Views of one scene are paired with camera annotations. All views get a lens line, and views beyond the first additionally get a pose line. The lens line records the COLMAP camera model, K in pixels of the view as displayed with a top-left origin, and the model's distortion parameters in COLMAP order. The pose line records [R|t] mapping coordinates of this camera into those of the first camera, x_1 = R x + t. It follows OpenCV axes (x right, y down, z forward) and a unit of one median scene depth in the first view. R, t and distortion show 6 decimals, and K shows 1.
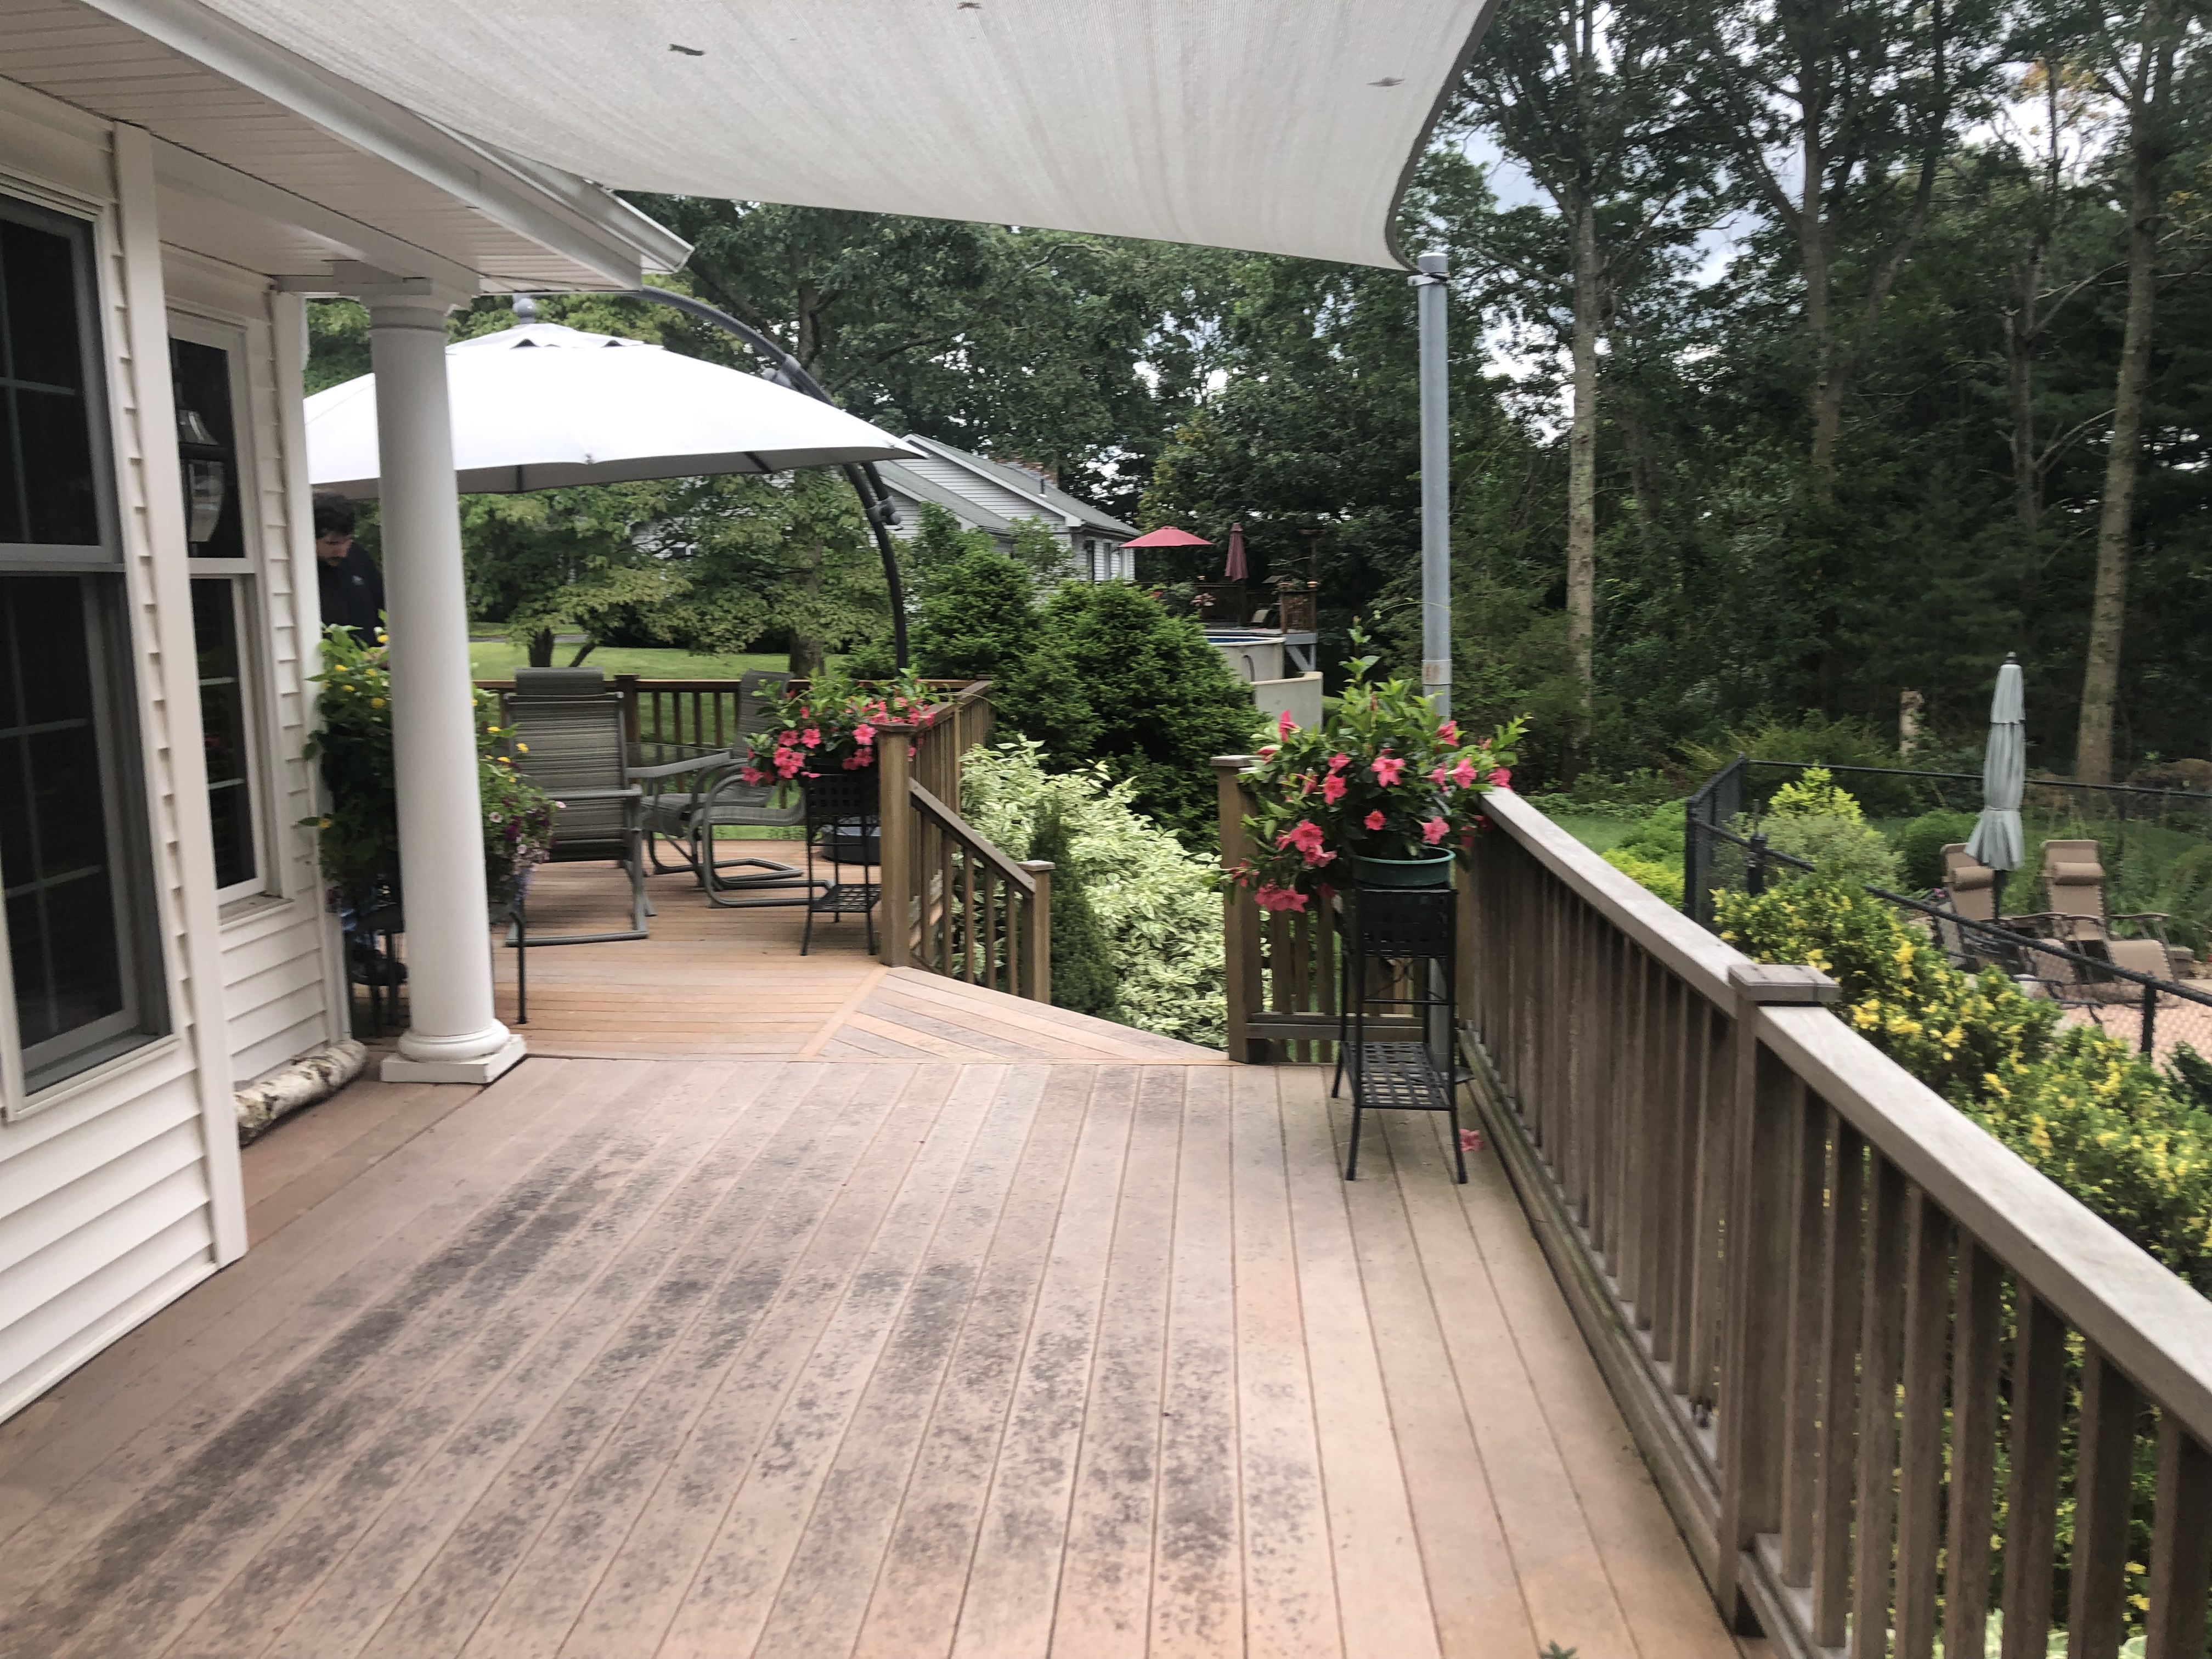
lens RADIAL K [[1780.6, 0, 1105.7], [0, 1780.6, 826.6], [0, 0, 1]] dist [0.003155, 0.001185]
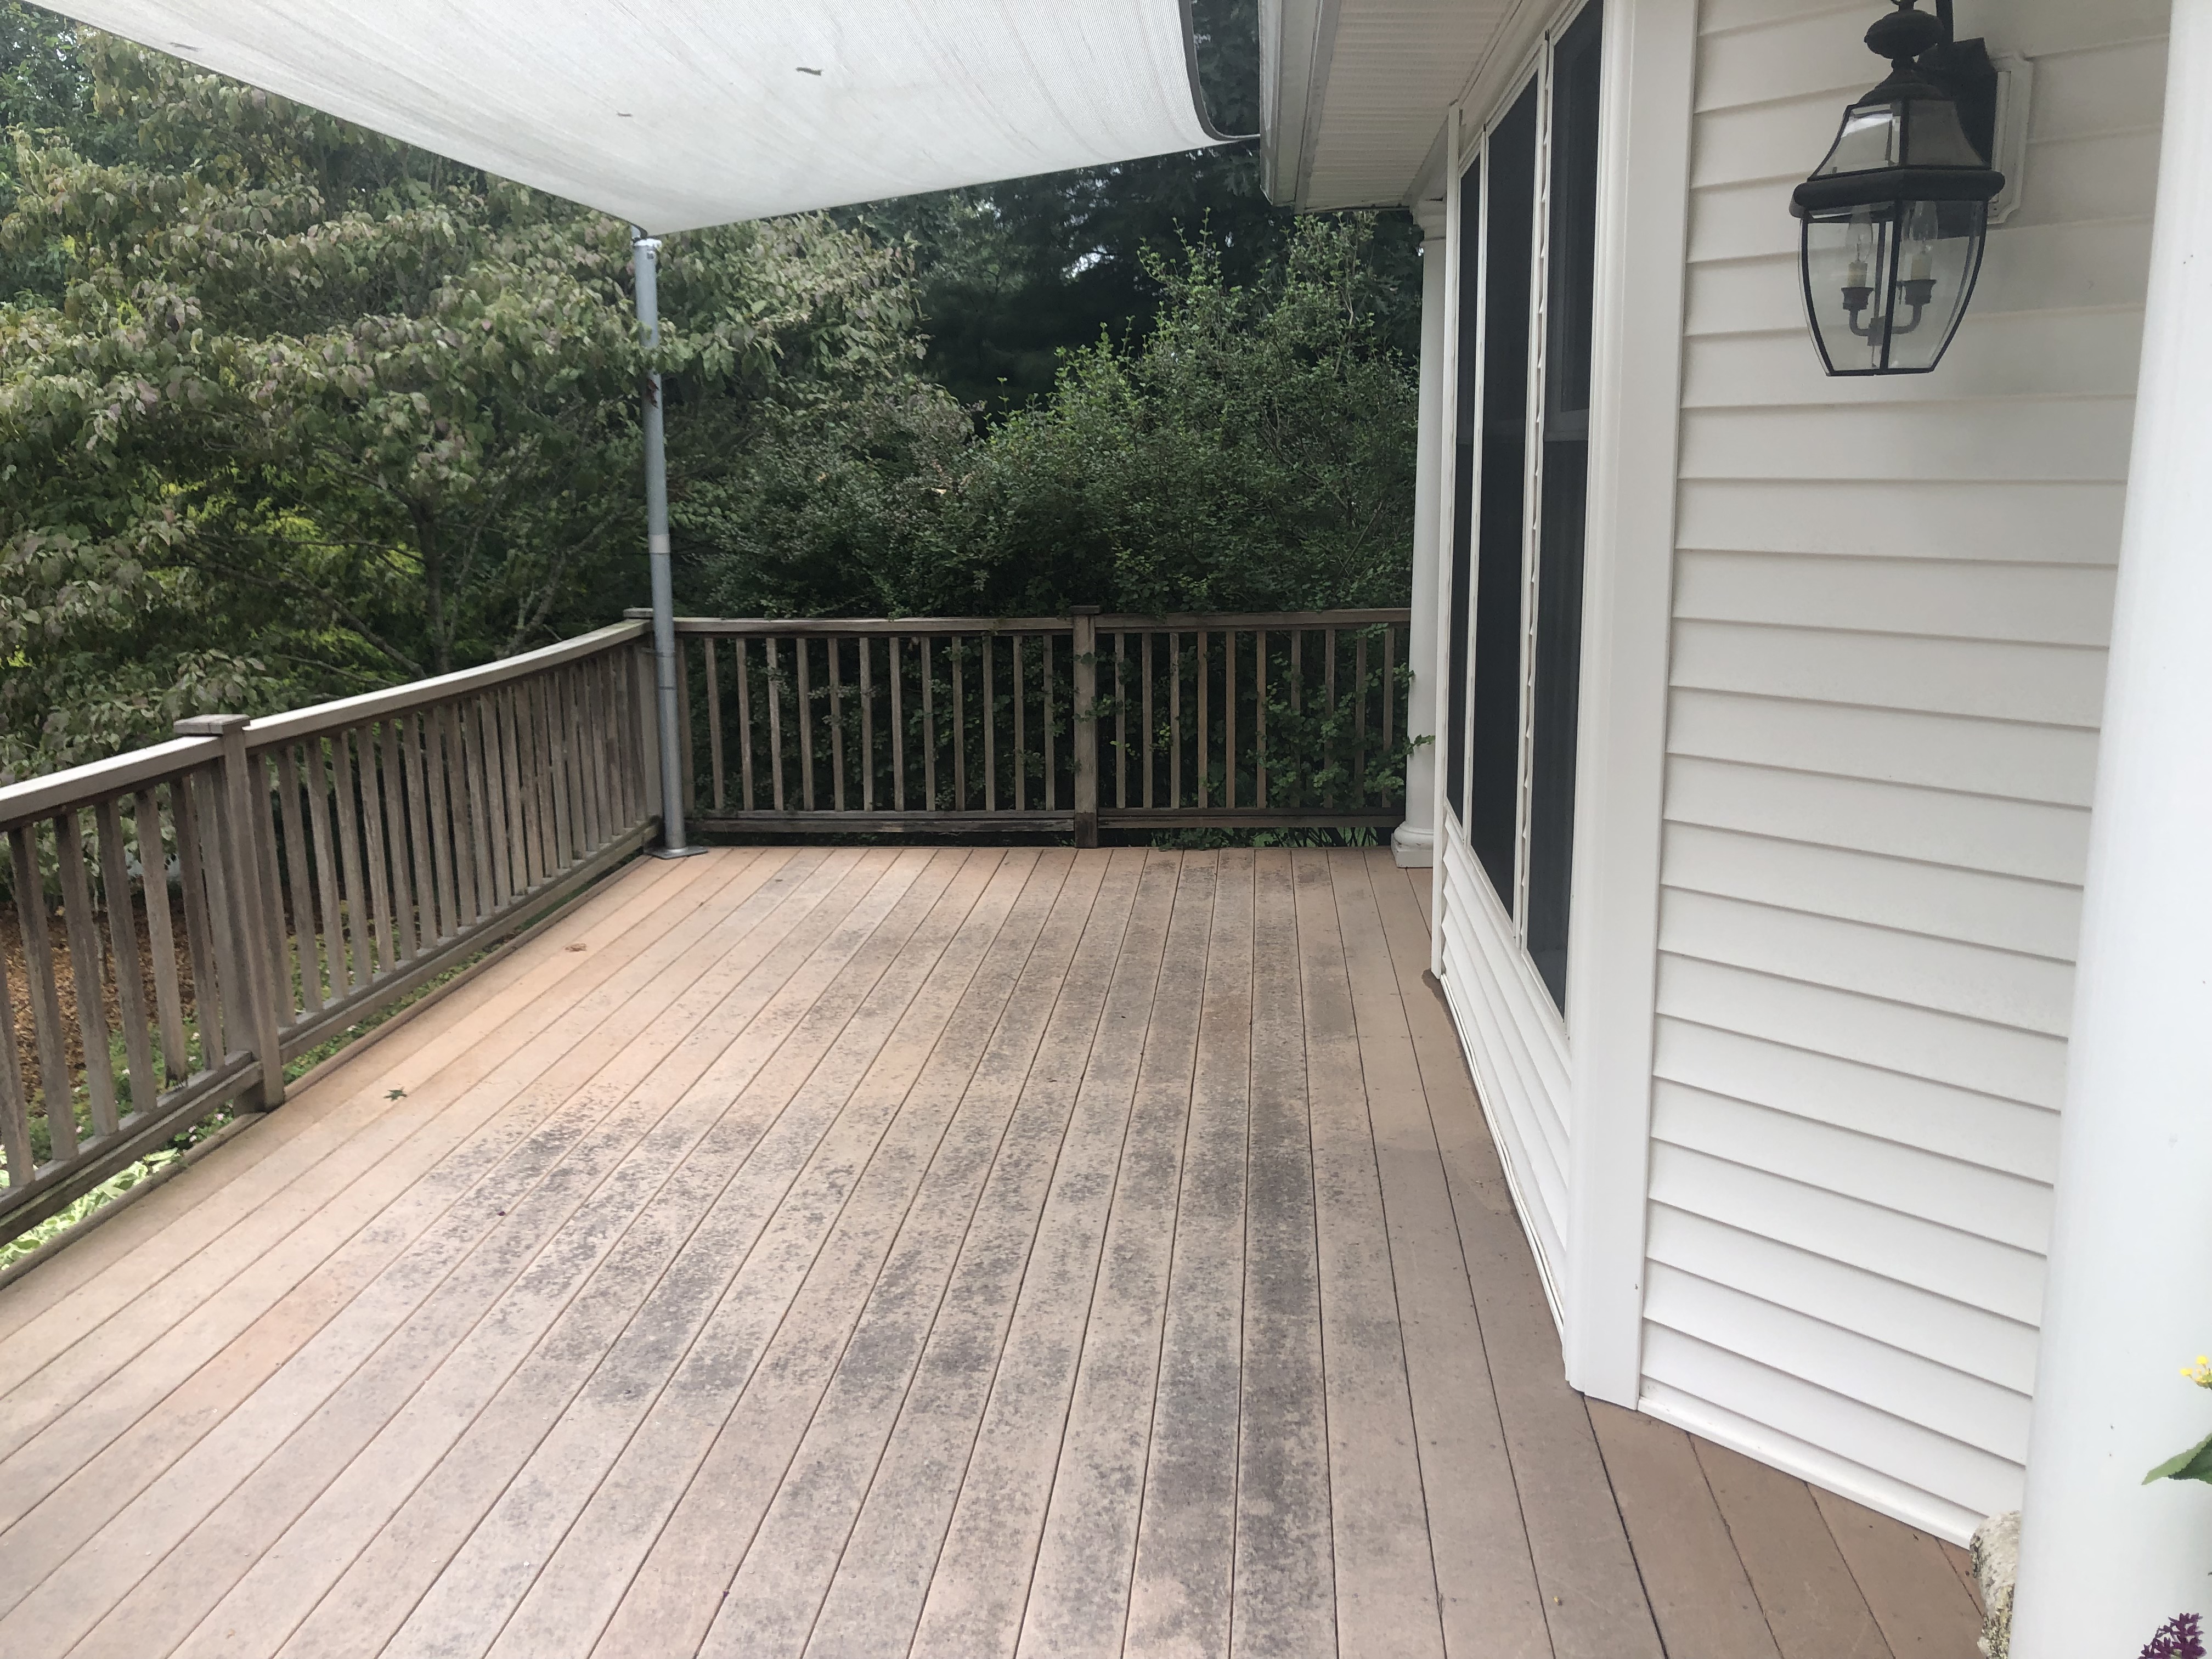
lens RADIAL K [[1780.6, 0, 1108.1], [0, 1780.6, 830.7], [0, 0, 1]] dist [0.003155, 0.001185]
pose [[-0.999247, 0.017324, 0.034726, -0.363869], [0.028078, 0.940443, 0.338789, -0.252799], [-0.026789, 0.339509, -0.940221, 1.811925]]
